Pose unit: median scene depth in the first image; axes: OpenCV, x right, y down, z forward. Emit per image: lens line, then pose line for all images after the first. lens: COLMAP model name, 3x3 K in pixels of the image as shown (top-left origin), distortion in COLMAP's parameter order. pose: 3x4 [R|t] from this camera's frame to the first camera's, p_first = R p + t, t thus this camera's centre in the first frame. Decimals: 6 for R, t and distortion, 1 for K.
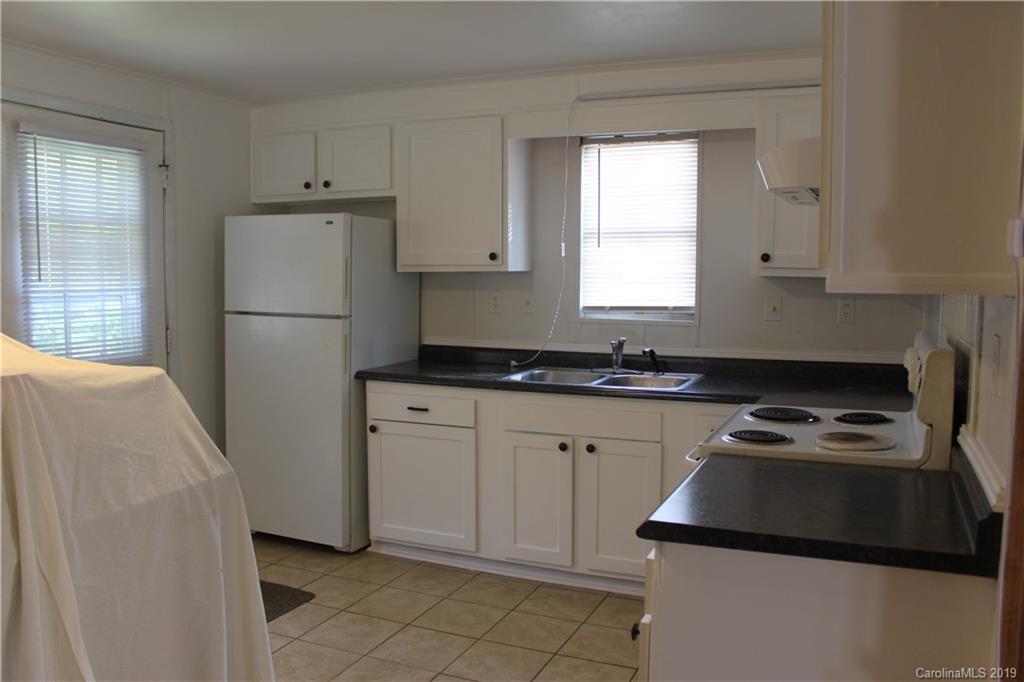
lens RADIAL K [[858.1, 0, 512.0], [0, 858.1, 341.0], [0, 0, 1]] dist [-0.156574, 0.138009]
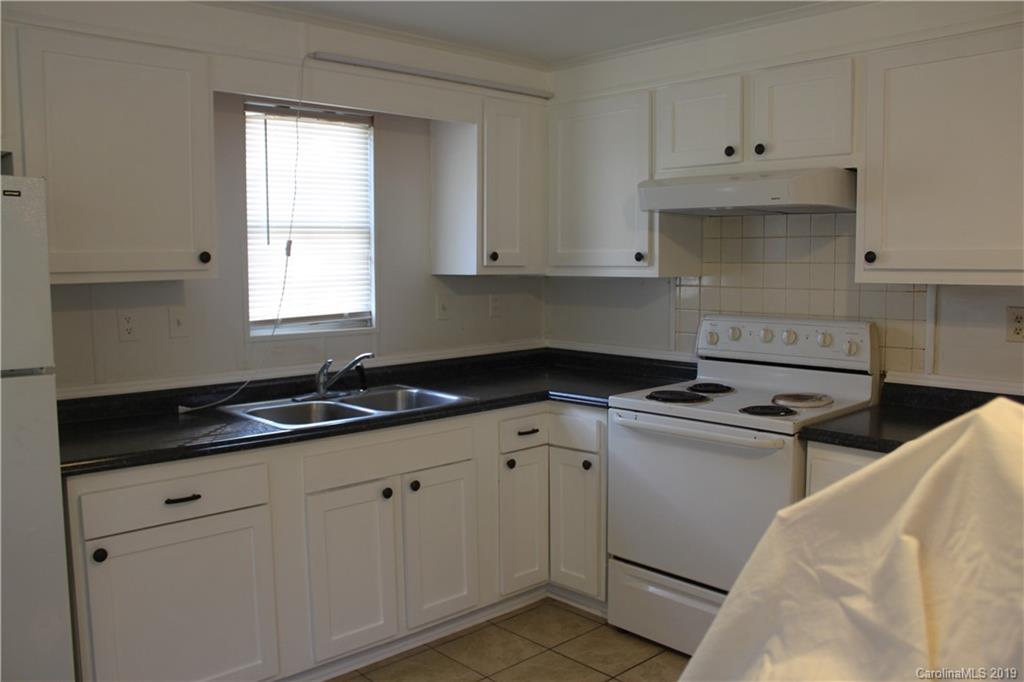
lens RADIAL K [[858.1, 0, 512.0], [0, 858.1, 341.0], [0, 0, 1]] dist [-0.156574, 0.138009]
pose [[0.373573, -0.088725, 0.923348, -0.557367], [0.090883, 0.994127, 0.058757, -0.048057], [-0.923138, 0.061967, 0.379442, 0.516671]]
